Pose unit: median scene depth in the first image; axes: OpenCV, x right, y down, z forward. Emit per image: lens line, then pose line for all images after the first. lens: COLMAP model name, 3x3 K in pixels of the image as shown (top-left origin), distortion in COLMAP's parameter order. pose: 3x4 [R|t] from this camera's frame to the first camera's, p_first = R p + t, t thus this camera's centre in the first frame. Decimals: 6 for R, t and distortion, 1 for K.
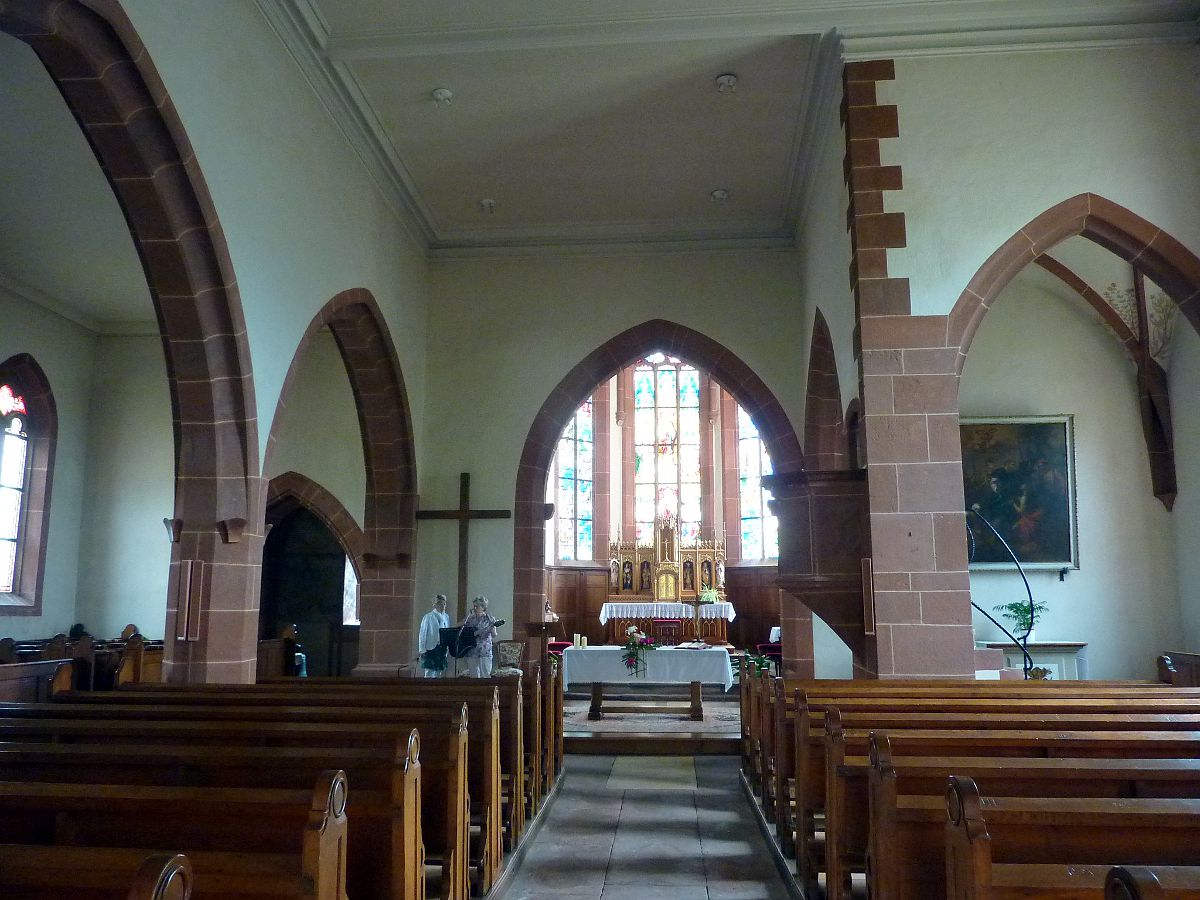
lens RADIAL K [[871.2, 0, 600.0], [0, 871.2, 450.0], [0, 0, 1]] dist [0.001305, -0.048295]
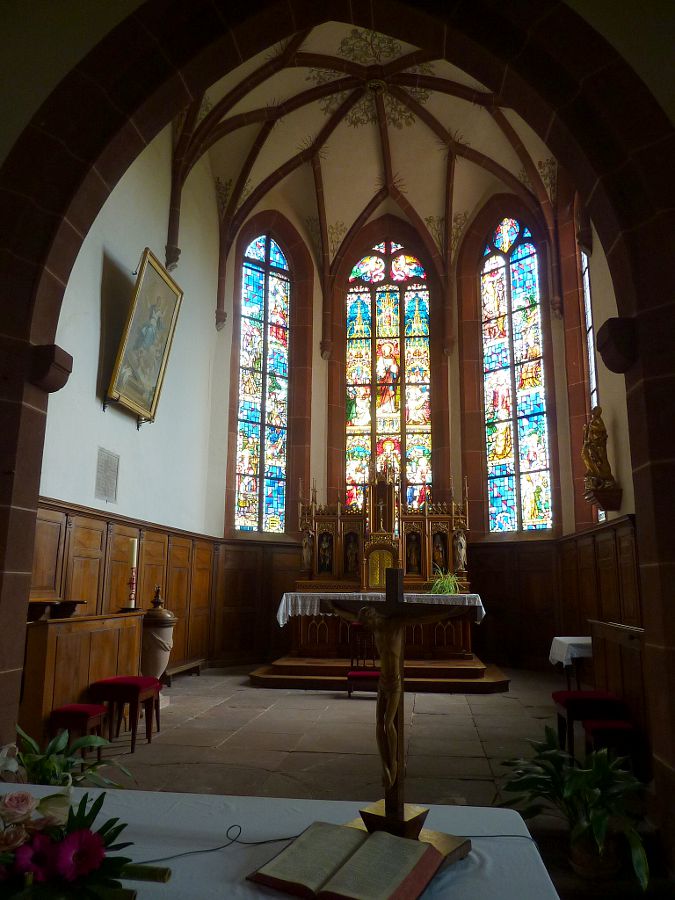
lens RADIAL K [[653.4, 0, 337.5], [0, 653.4, 450.0], [0, 0, 1]] dist [0.001305, -0.048295]
pose [[0.999400, 0.000860, -0.034619, 0.054734], [-0.002100, 0.999356, -0.035813, 0.075123], [0.034566, 0.035864, 0.998759, 0.443606]]
